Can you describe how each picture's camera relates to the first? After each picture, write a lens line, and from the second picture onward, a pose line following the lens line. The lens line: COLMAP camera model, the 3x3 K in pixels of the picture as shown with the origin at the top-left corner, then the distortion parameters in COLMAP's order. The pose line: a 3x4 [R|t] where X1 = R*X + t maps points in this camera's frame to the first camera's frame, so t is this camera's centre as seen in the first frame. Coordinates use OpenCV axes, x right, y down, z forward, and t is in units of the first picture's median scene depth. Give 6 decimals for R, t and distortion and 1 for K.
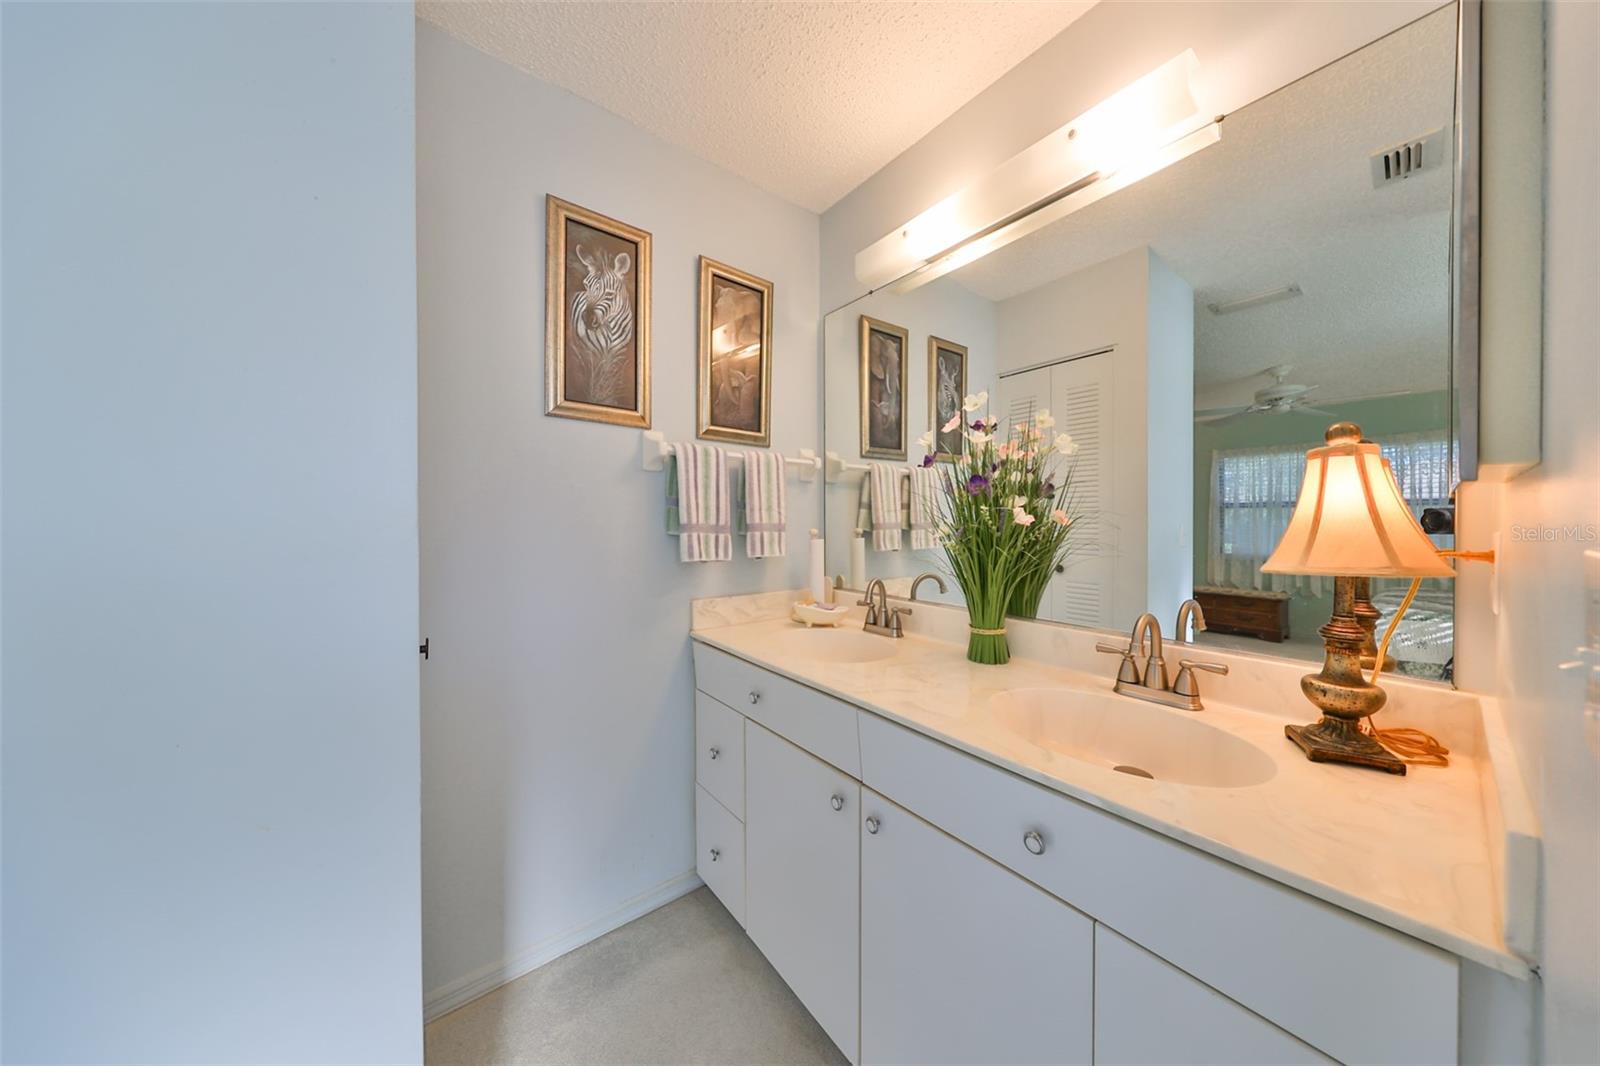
lens RADIAL K [[477.7, 0, 799.6], [0, 477.7, 528.2], [0, 0, 1]] dist [-0.000071, -0.000074]
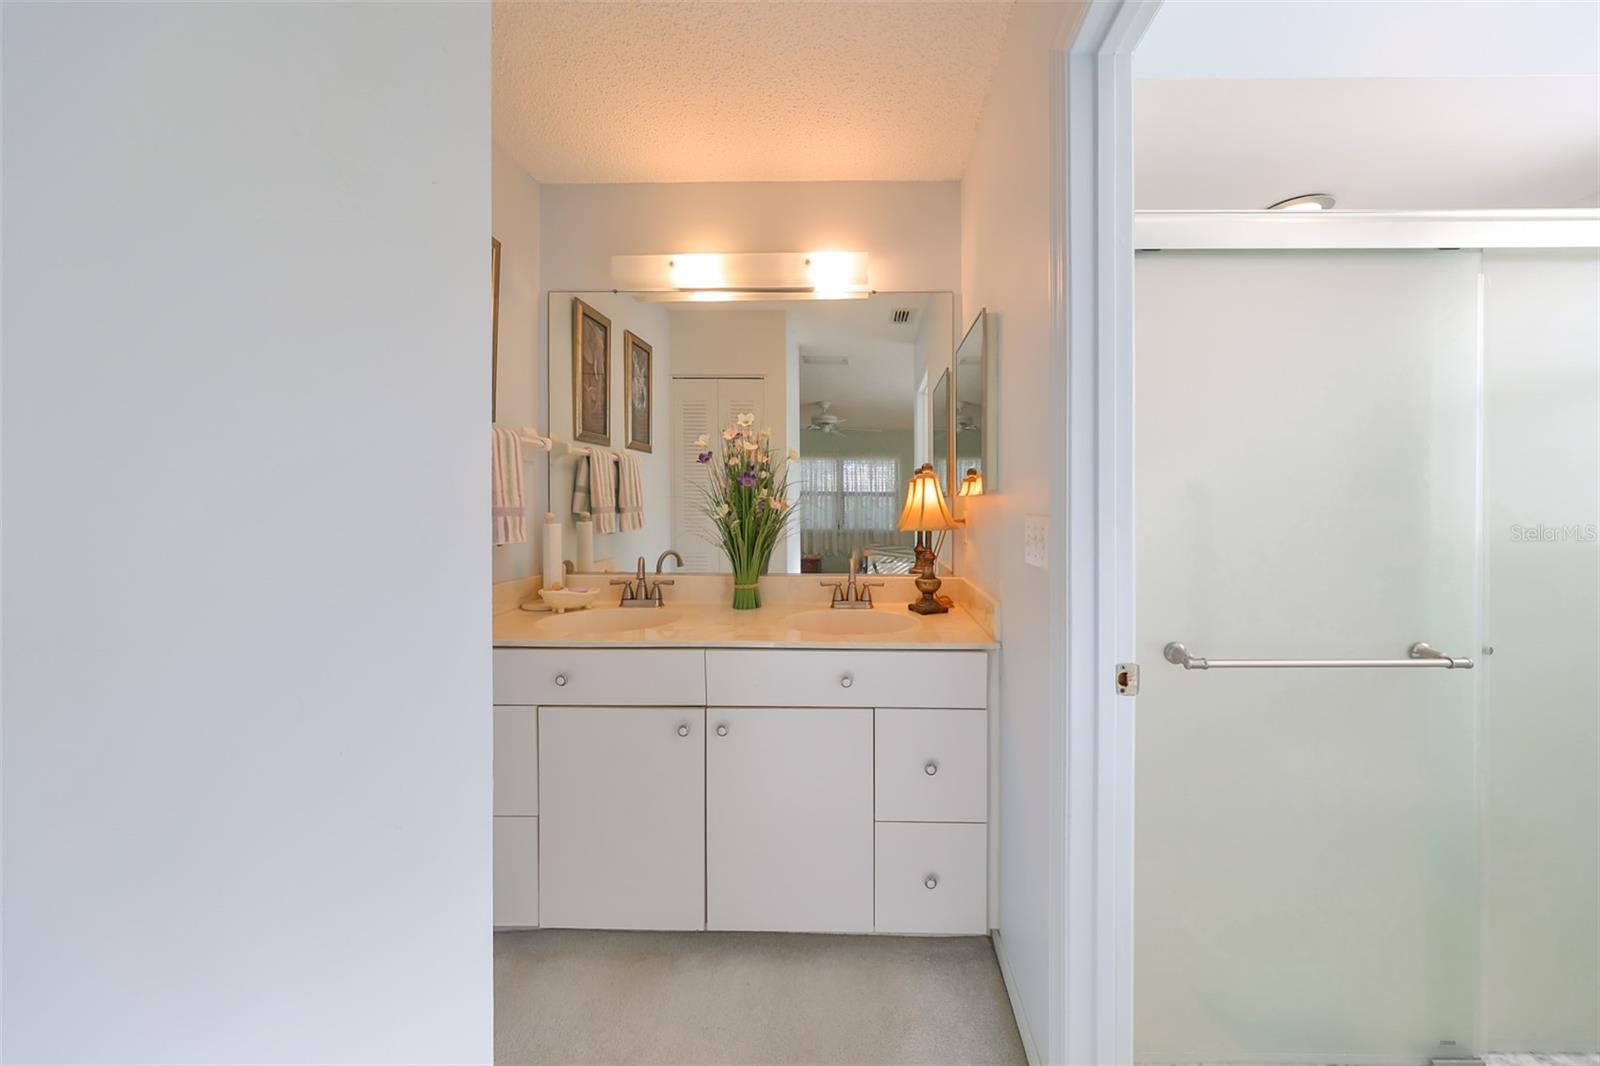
lens RADIAL K [[496.4, 0, 818.1], [0, 496.4, 512.9], [0, 0, 1]] dist [-0.012026, 0.000011]
pose [[0.676210, -0.008716, 0.736658, -0.362363], [0.005933, 0.999962, 0.006385, -0.002173], [-0.736685, 0.000053, 0.676236, -0.078458]]
